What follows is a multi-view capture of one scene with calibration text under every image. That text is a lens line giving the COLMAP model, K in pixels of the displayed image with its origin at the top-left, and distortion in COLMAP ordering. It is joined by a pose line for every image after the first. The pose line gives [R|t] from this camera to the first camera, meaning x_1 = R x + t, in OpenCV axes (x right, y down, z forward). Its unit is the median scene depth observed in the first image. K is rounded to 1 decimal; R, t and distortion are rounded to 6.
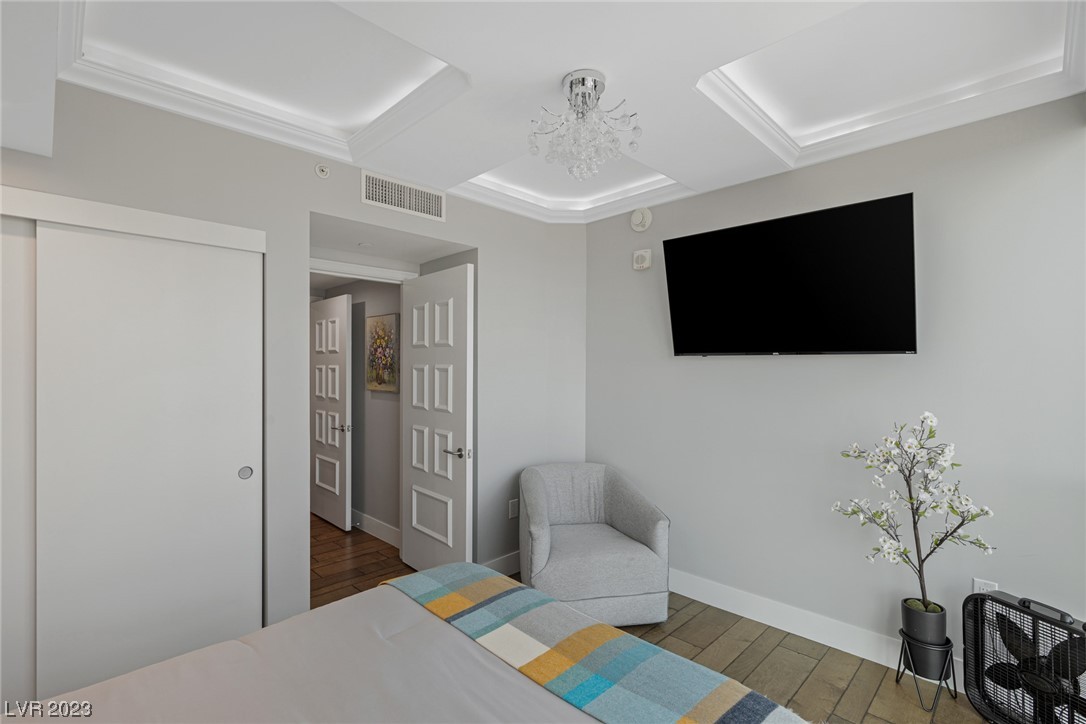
lens RADIAL K [[495.7, 0, 543.0], [0, 495.7, 362.0], [0, 0, 1]] dist [-0.000936, -0.000132]
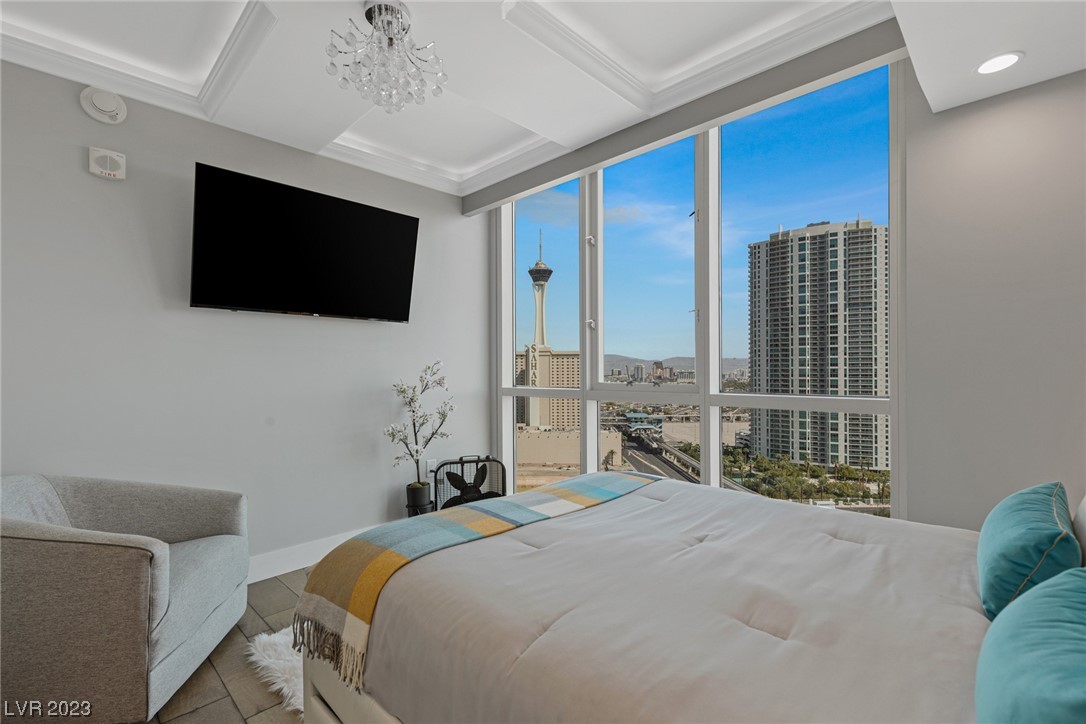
lens RADIAL K [[490.7, 0, 538.4], [0, 490.7, 363.4], [0, 0, 1]] dist [0.003039, 0.000267]
pose [[0.007139, 0.013162, 0.999888, -0.726632], [-0.000902, 0.999913, -0.013155, 0.123660], [-0.999974, -0.000808, 0.007150, 0.579731]]
